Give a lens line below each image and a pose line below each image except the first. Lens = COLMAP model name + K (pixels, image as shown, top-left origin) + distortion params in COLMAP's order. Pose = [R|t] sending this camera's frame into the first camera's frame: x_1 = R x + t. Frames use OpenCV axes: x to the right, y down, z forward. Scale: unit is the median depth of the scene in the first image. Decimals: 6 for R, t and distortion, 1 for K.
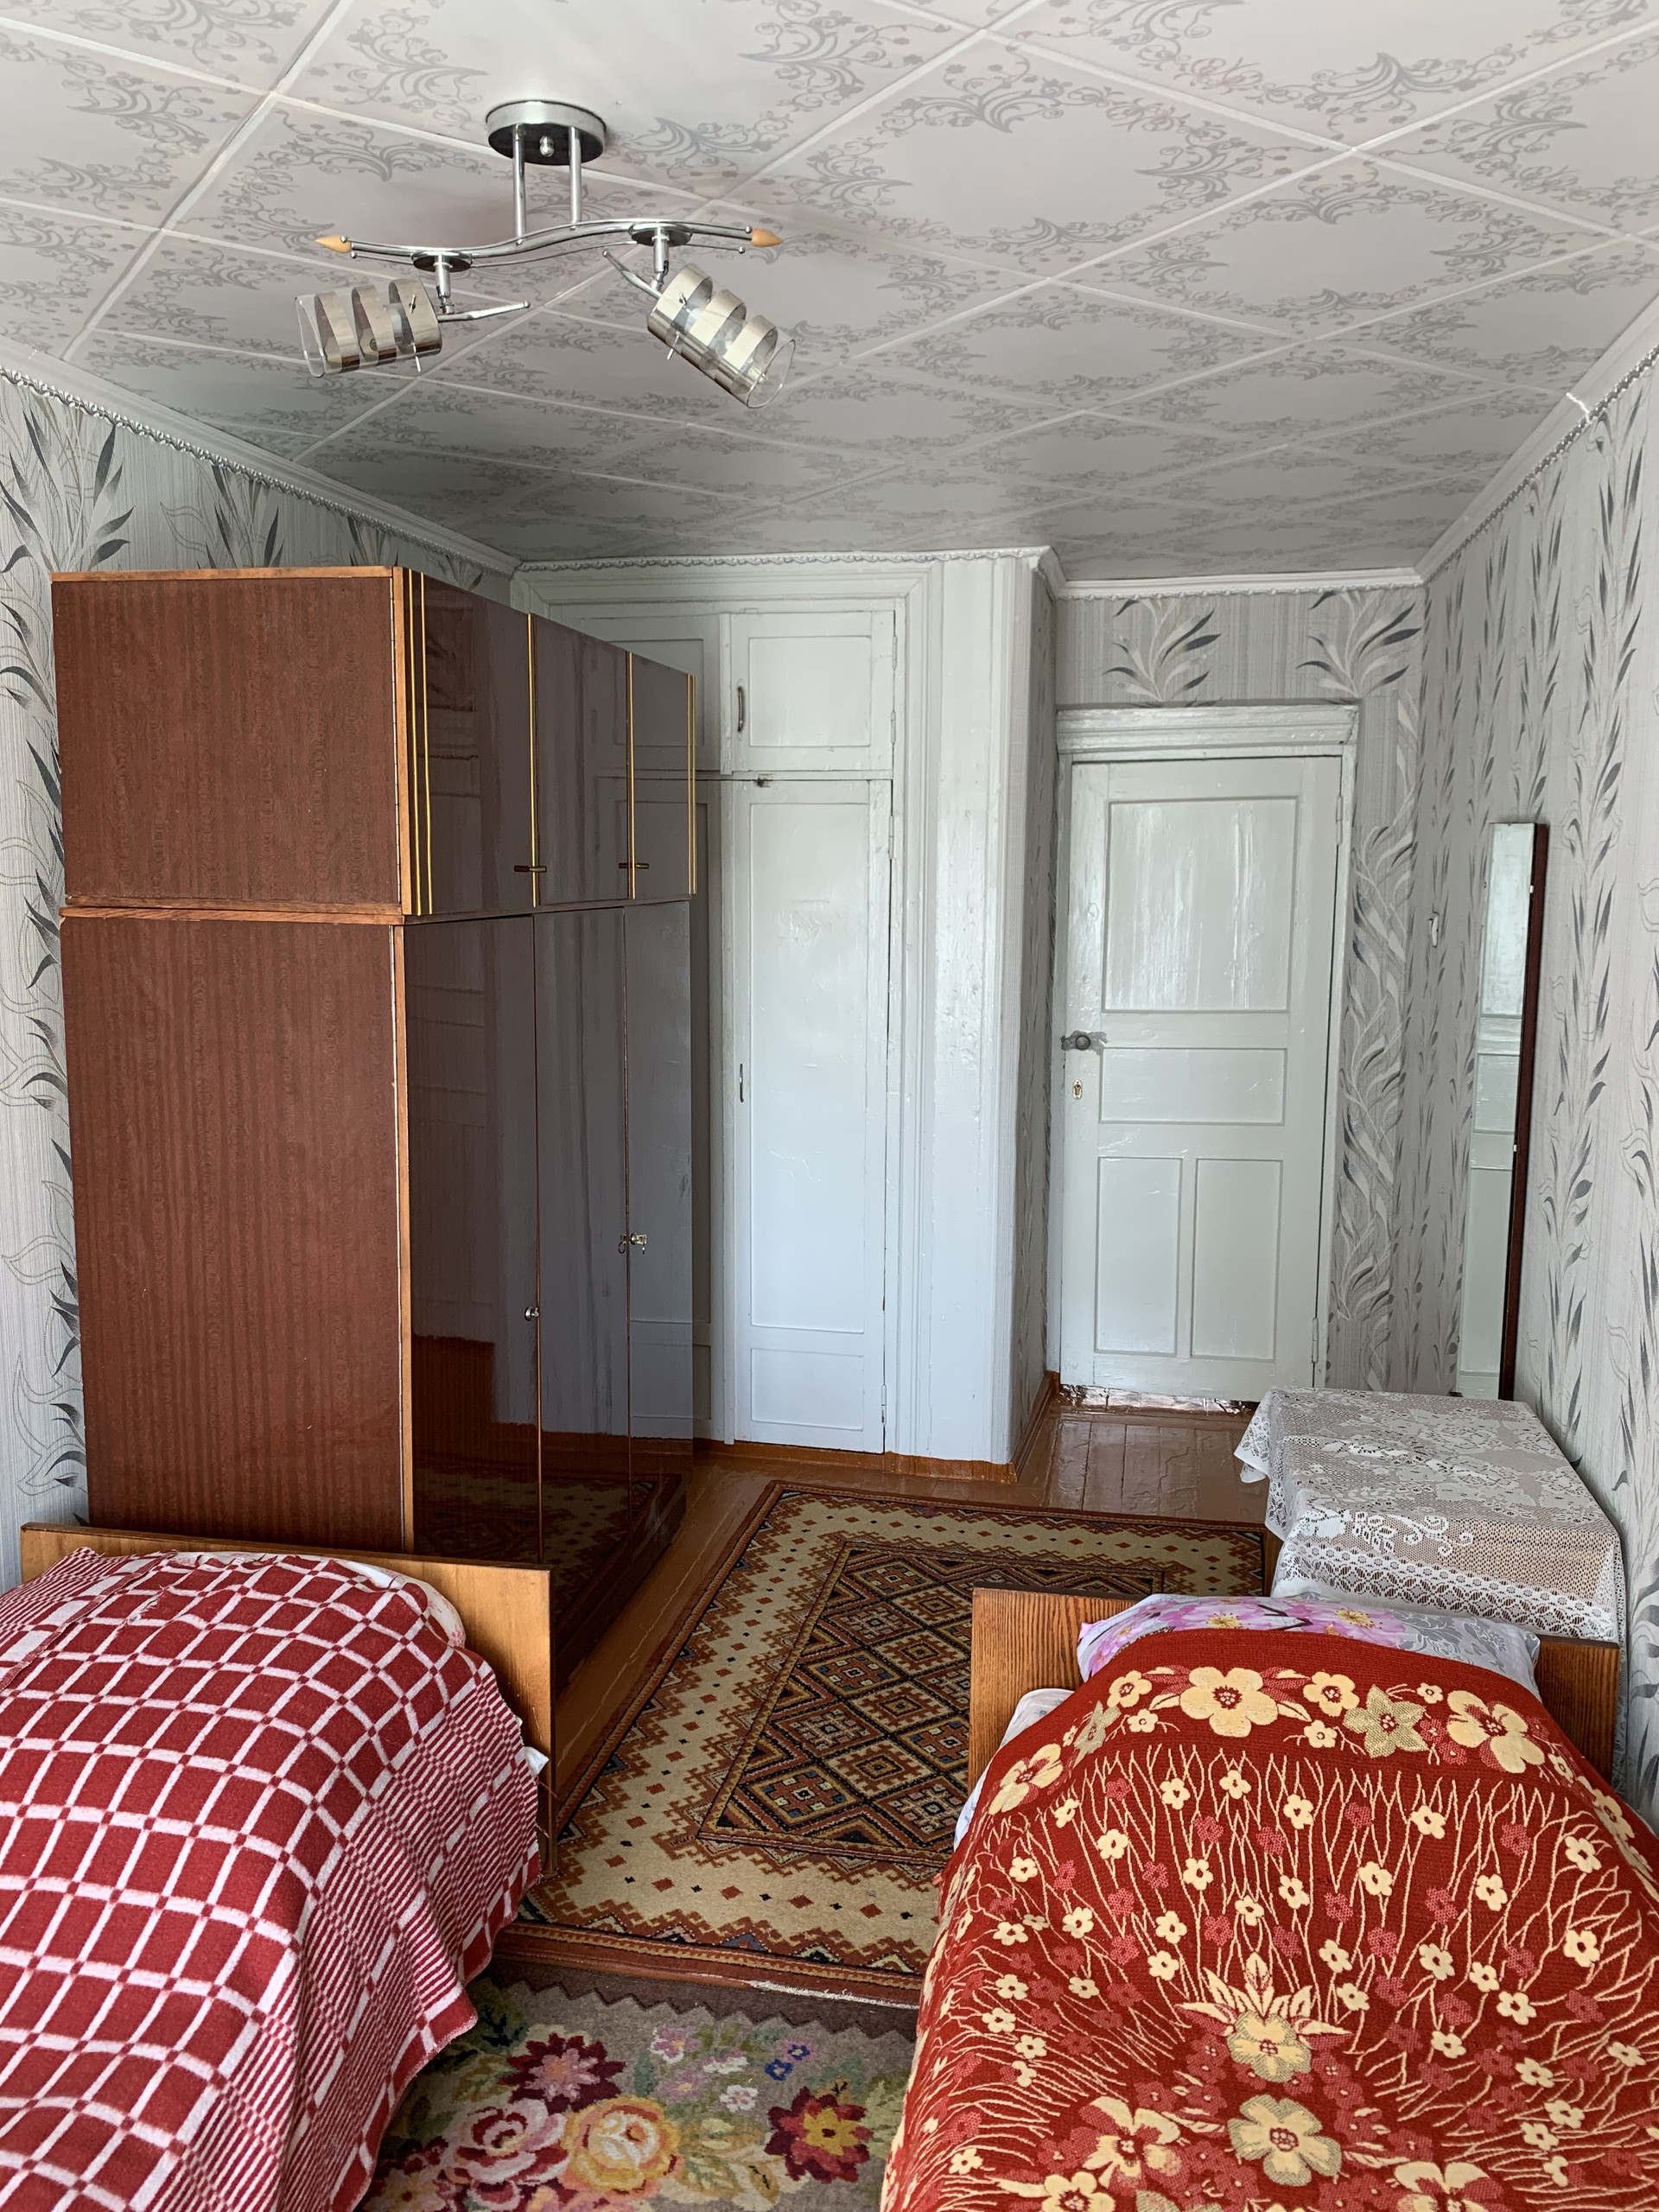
lens RADIAL K [[1637.5, 0, 833.6], [0, 1637.5, 1100.3], [0, 0, 1]] dist [0.102954, -0.133766]
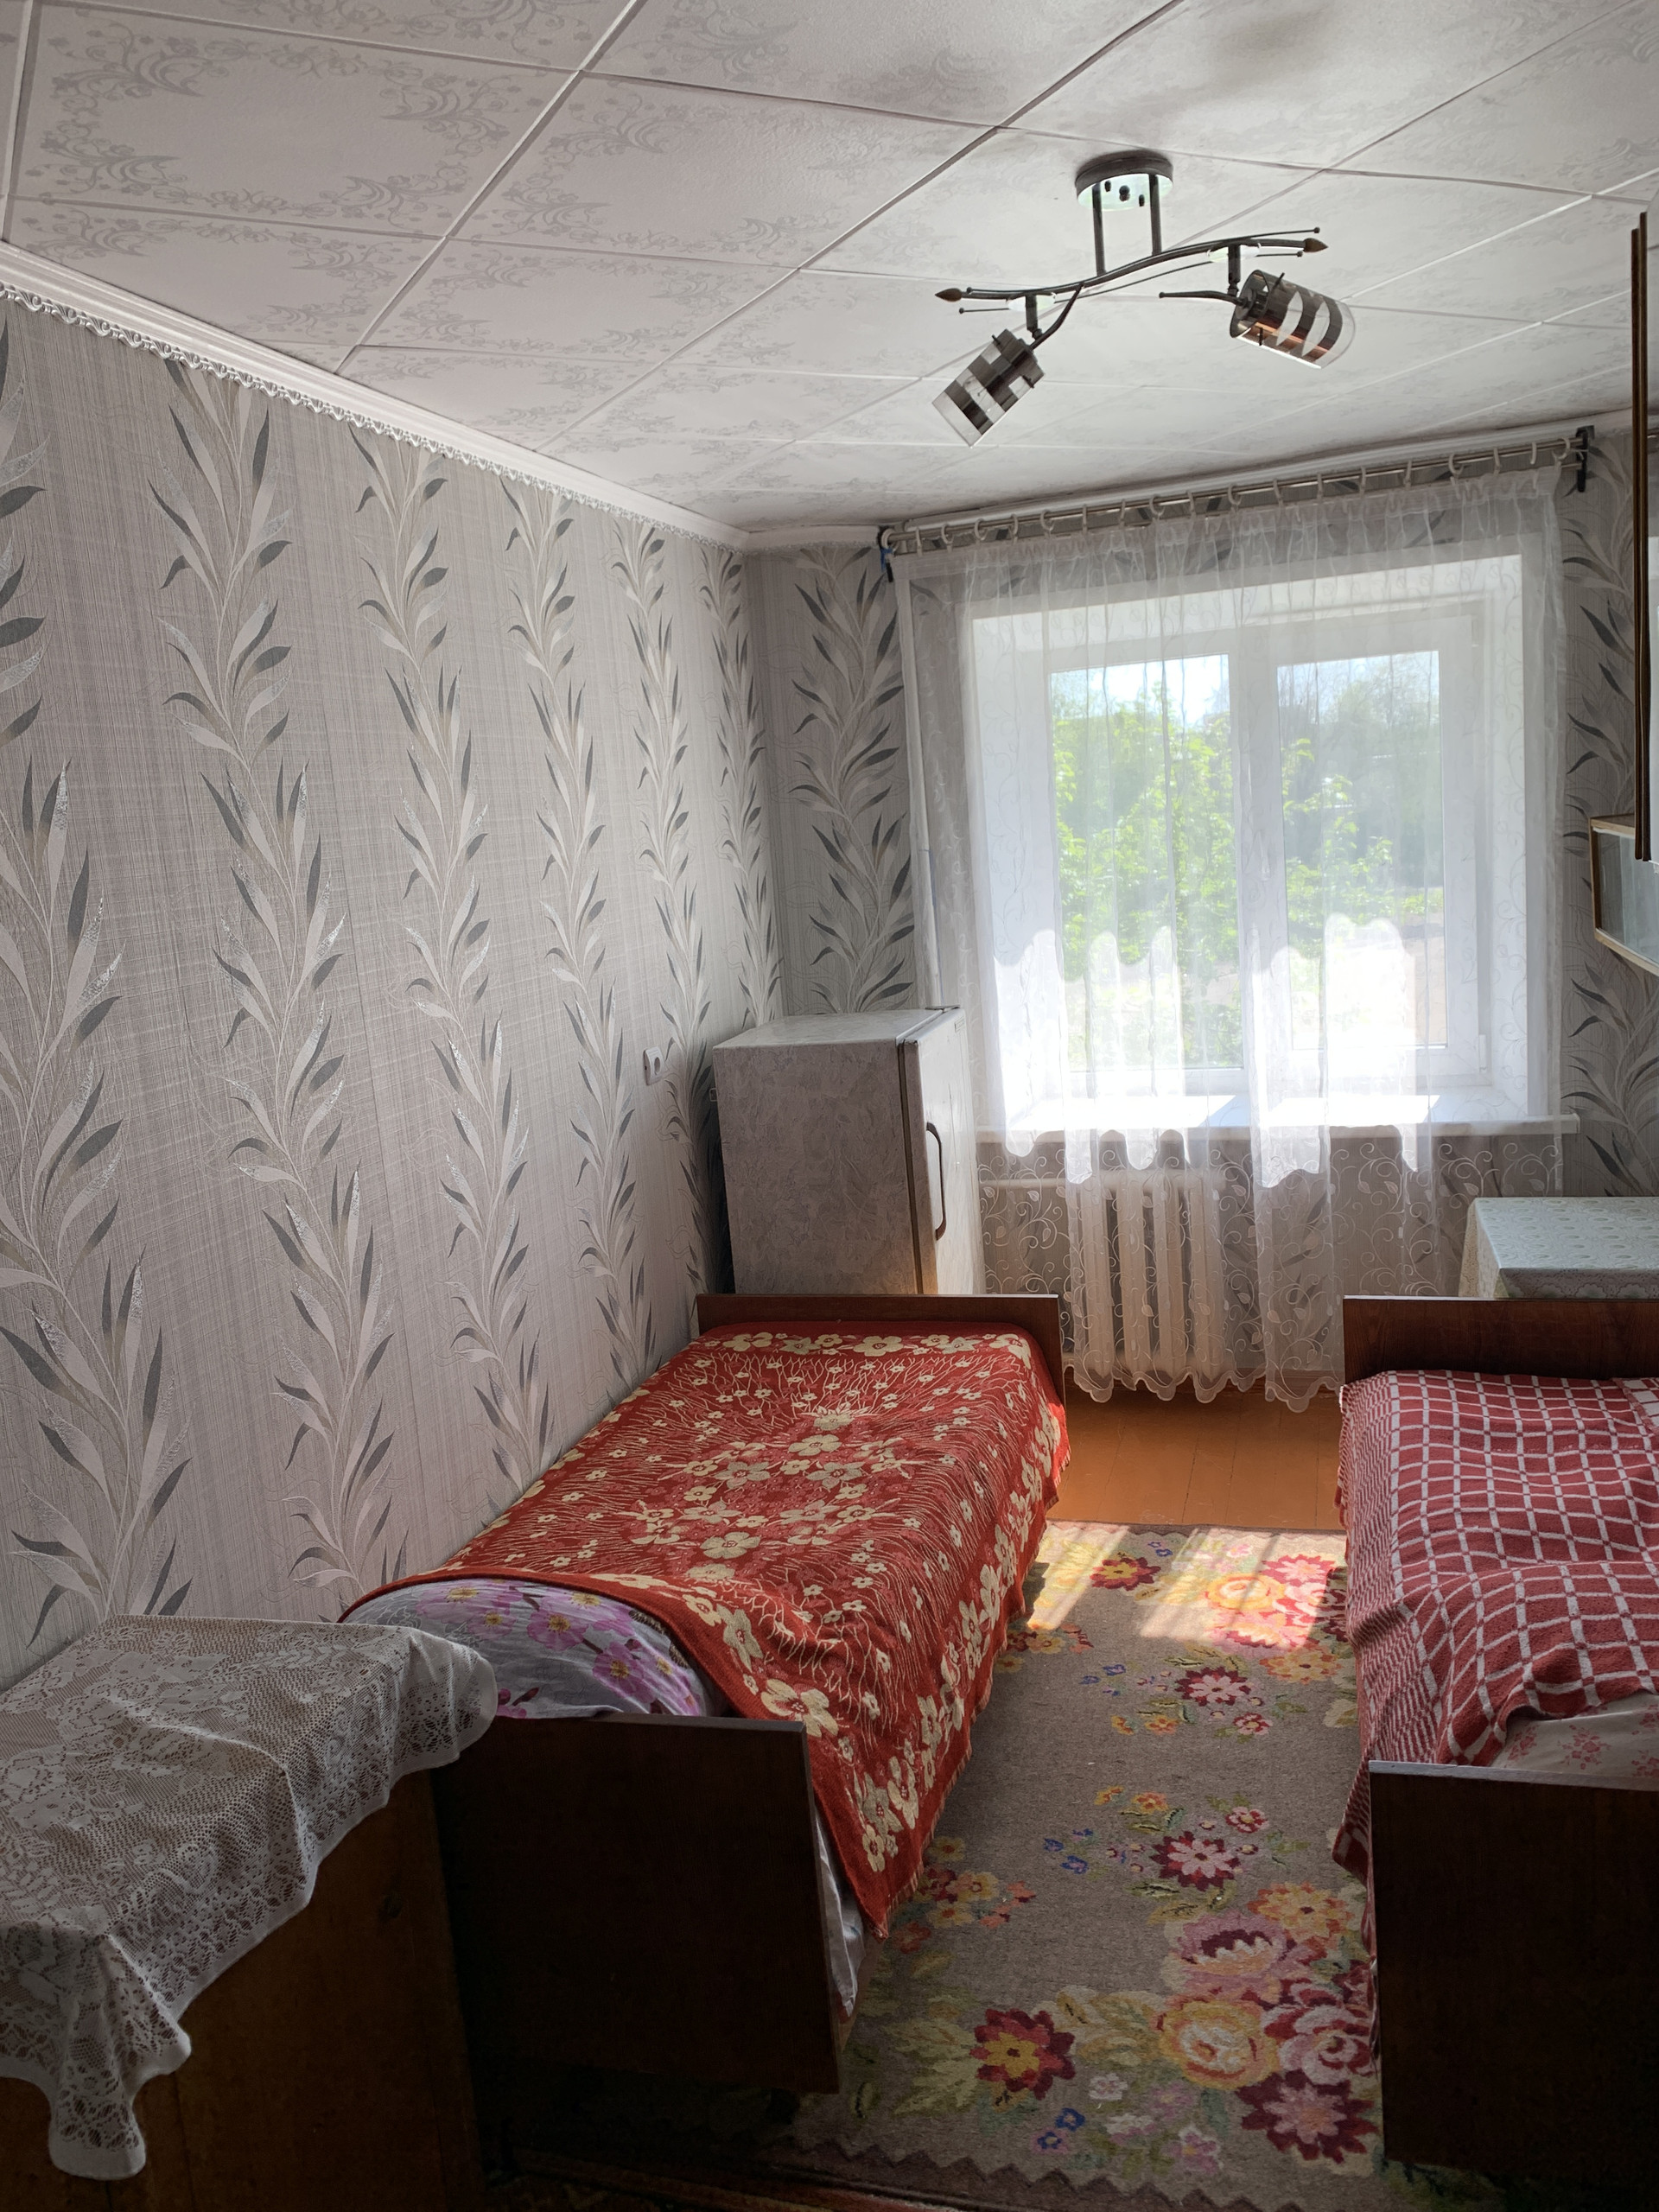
lens RADIAL K [[1637.5, 0, 833.6], [0, 1637.5, 1100.3], [0, 0, 1]] dist [0.102954, -0.133766]
pose [[-0.993120, 0.059678, 0.100752, -0.031462], [0.089589, 0.941273, 0.325545, -0.273398], [-0.075408, 0.332331, -0.940143, 1.776666]]
